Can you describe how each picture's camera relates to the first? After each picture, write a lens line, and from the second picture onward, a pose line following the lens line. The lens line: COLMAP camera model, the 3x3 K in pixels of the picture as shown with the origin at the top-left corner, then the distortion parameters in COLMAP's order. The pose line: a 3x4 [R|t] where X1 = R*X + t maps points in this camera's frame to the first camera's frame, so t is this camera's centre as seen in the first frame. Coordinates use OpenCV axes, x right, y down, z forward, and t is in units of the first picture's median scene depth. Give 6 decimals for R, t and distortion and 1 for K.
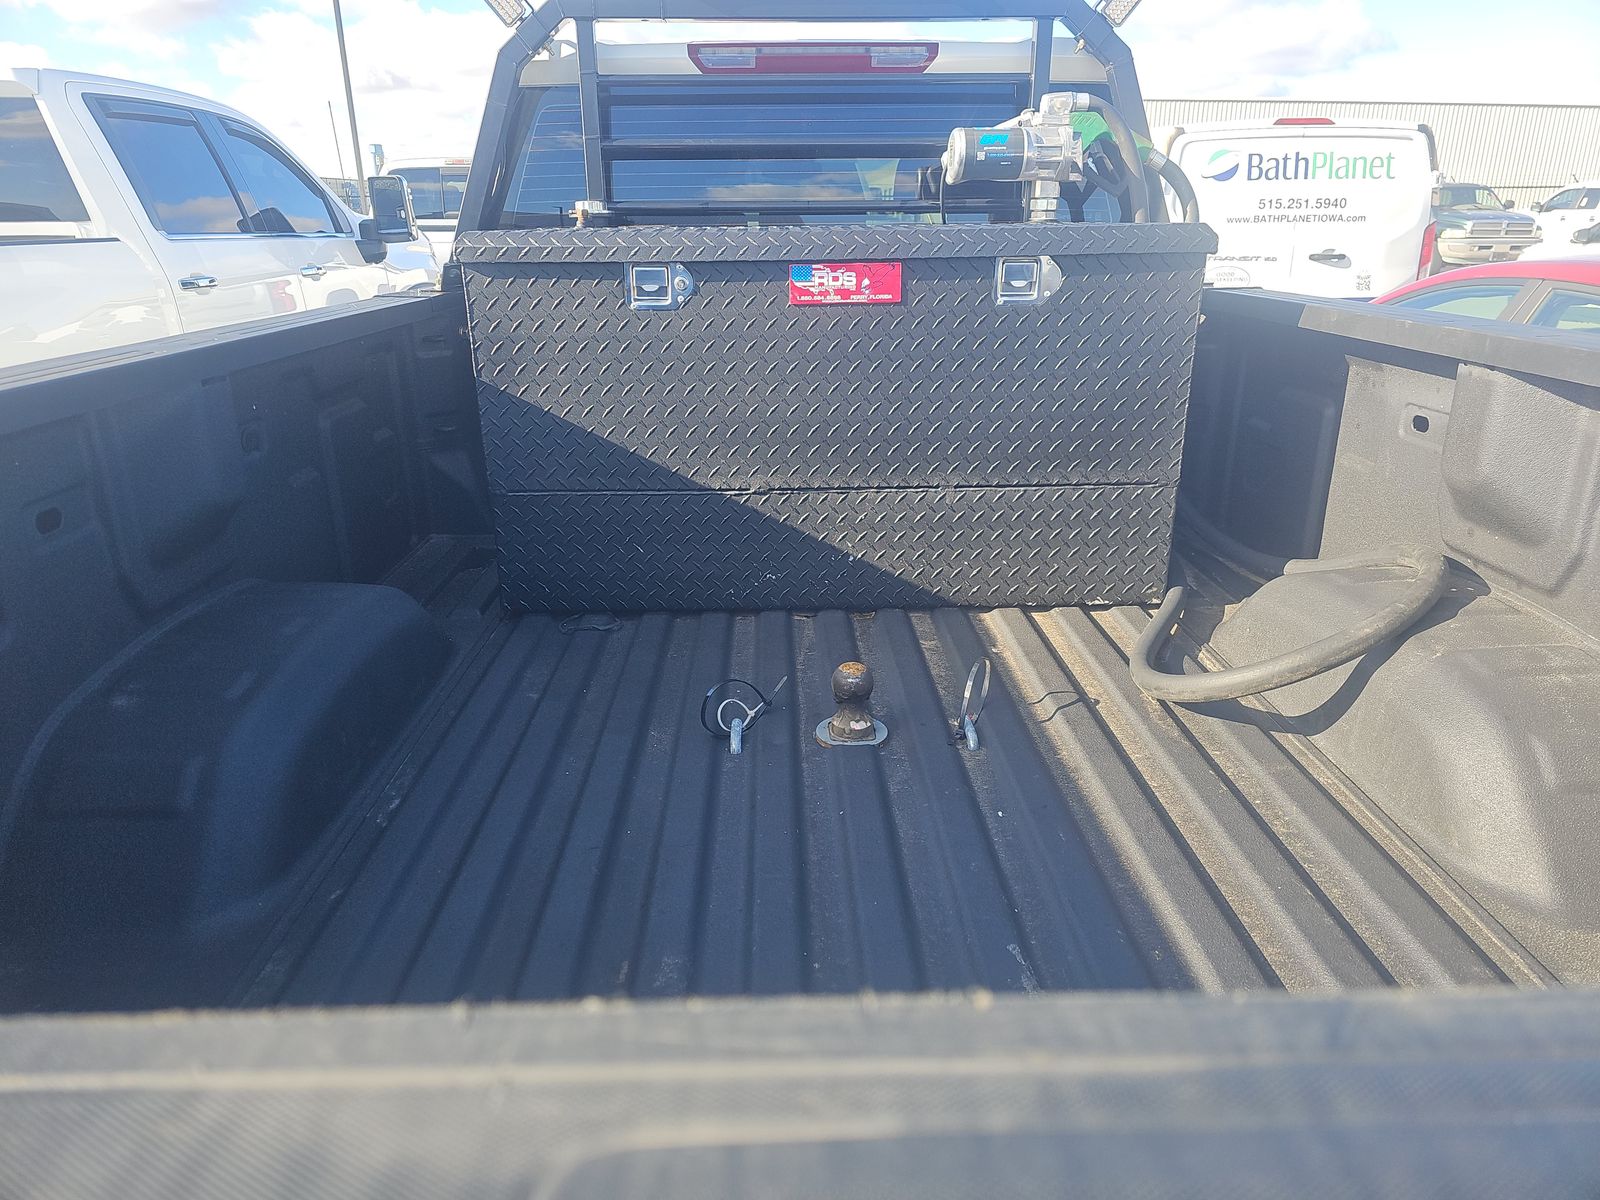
lens RADIAL K [[1064.2, 0, 800.0], [0, 1064.2, 600.0], [0, 0, 1]] dist [0.054295, -0.045557]
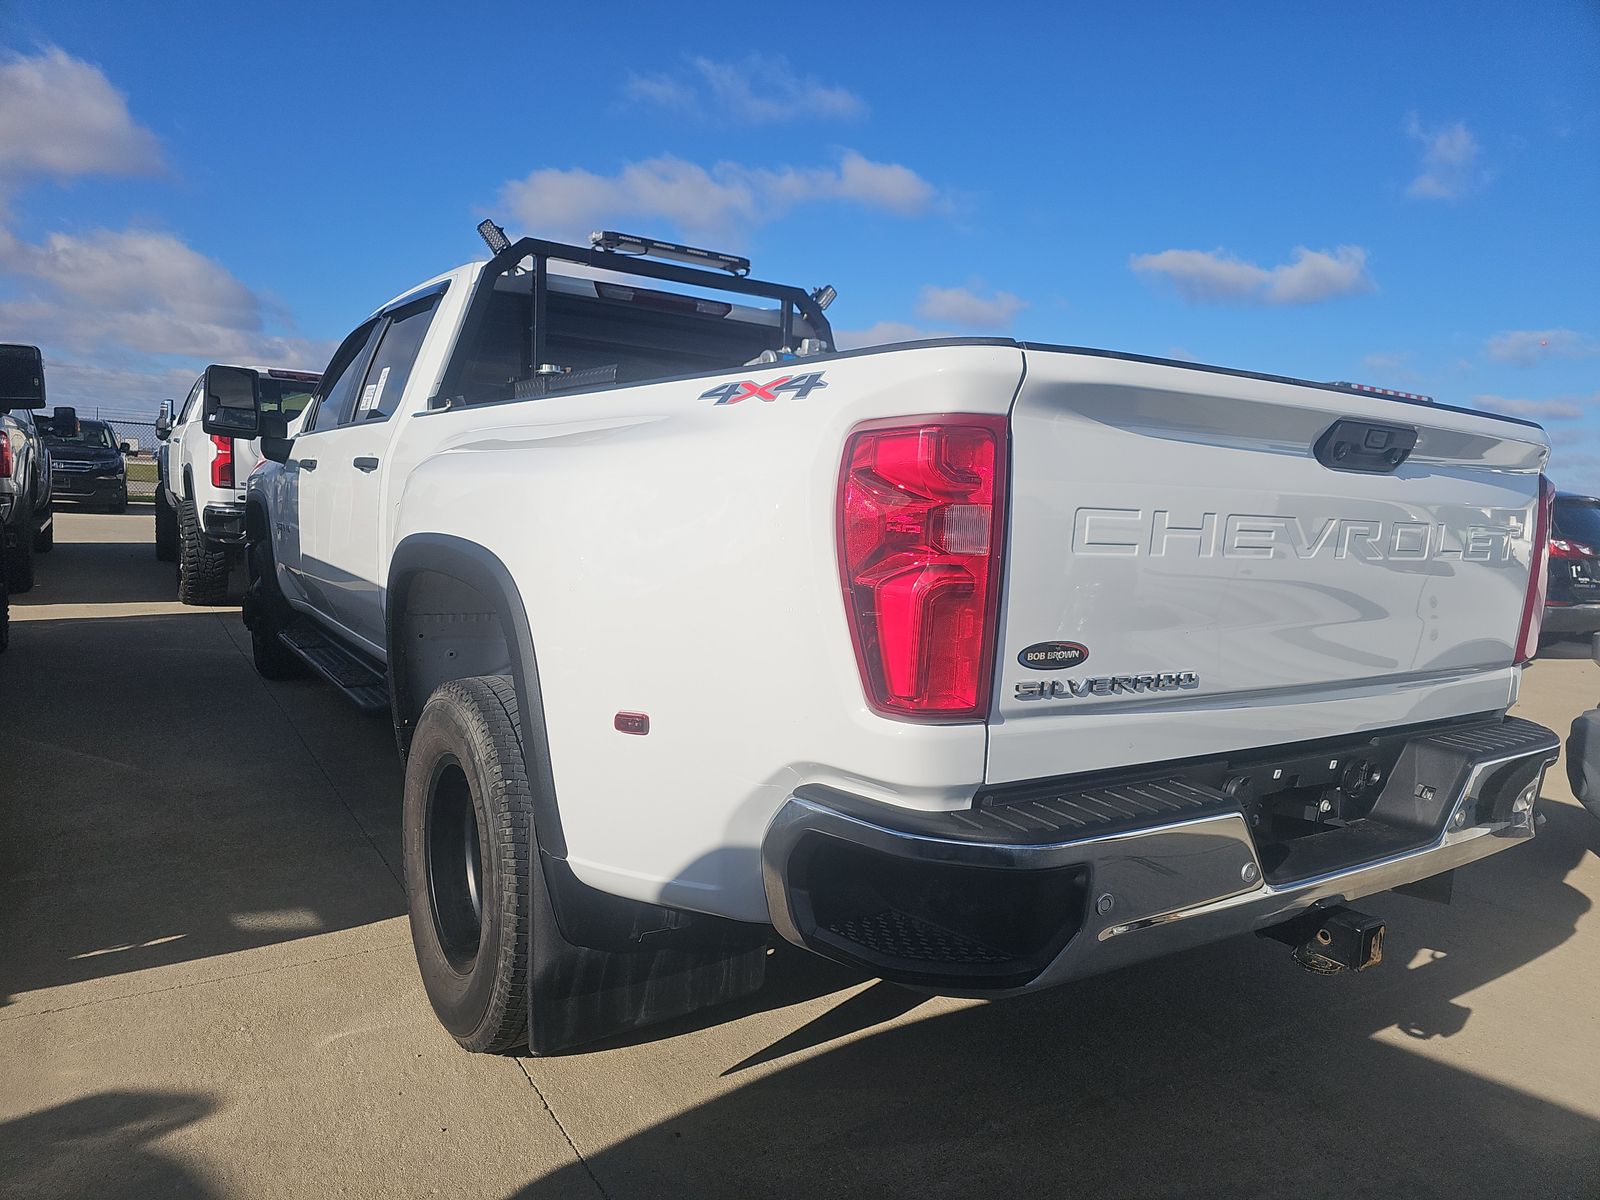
lens RADIAL K [[1055.7, 0, 799.5], [0, 1055.7, 602.5], [0, 0, 1]] dist [0.058705, -0.073935]
pose [[0.839870, -0.008009, 0.542729, -0.700117], [0.130918, 0.973360, -0.188231, 0.274967], [-0.526763, 0.229142, 0.818544, -0.326172]]
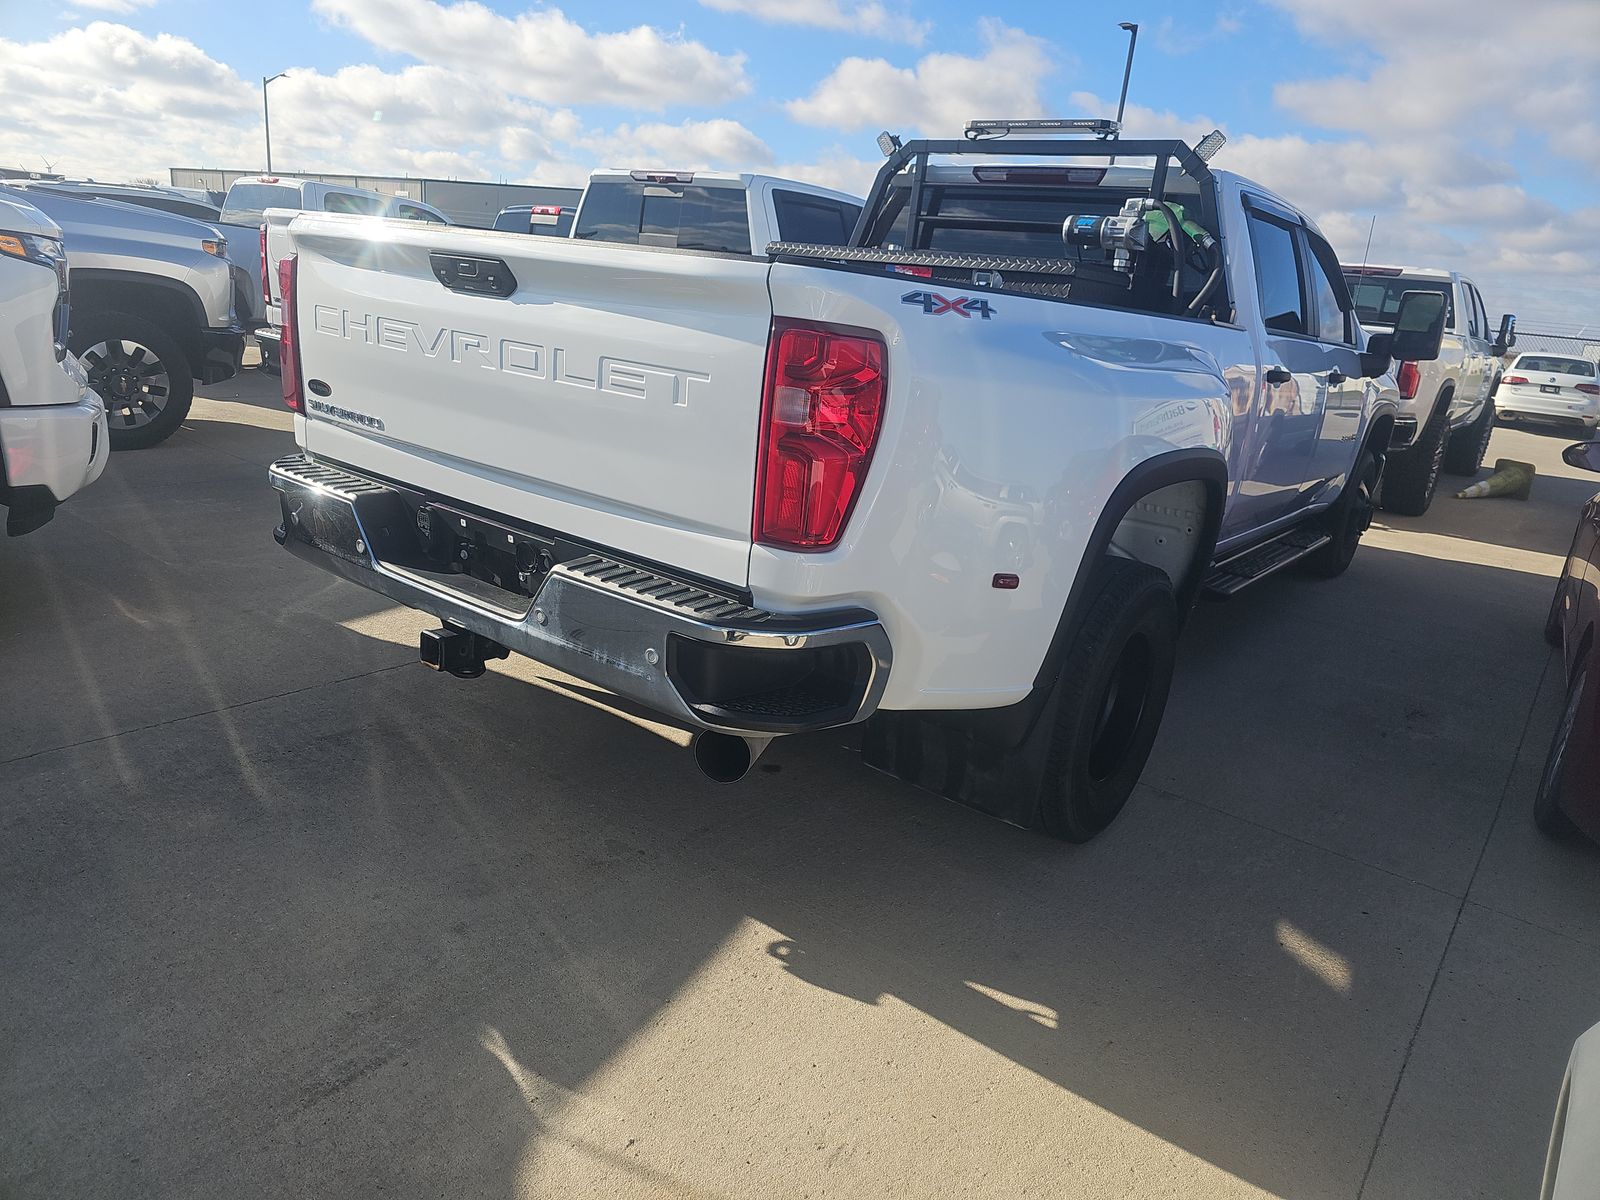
lens RADIAL K [[1061.9, 0, 786.1], [0, 1061.9, 604.1], [0, 0, 1]] dist [0.068900, -0.071024]
pose [[0.775250, 0.257244, -0.576899, 0.881195], [-0.308471, 0.951185, 0.009611, 0.263872], [0.551210, 0.170505, 0.816759, -0.524132]]
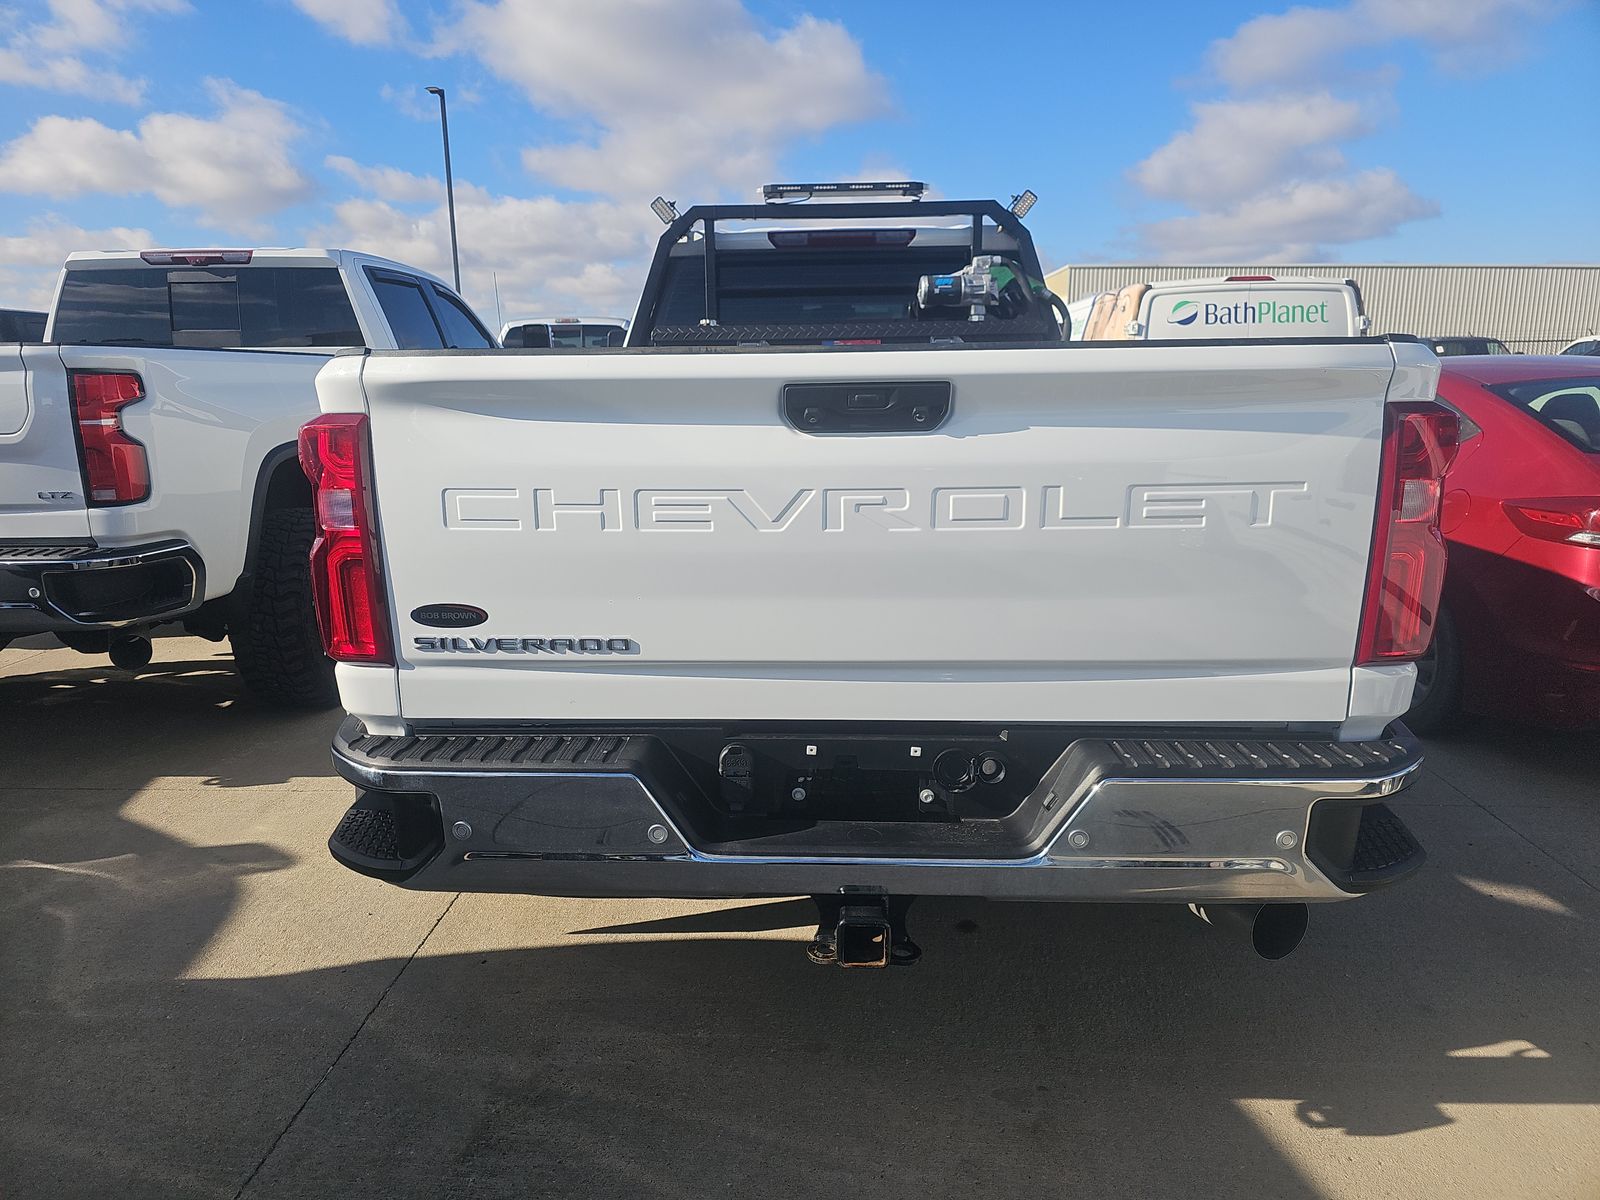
lens RADIAL K [[1061.9, 0, 786.1], [0, 1061.9, 604.1], [0, 0, 1]] dist [0.068900, -0.071024]
pose [[0.998243, 0.007421, -0.058779, 0.028336], [-0.015223, 0.990941, -0.133431, 0.293566], [0.057257, 0.134092, 0.989313, -0.596620]]
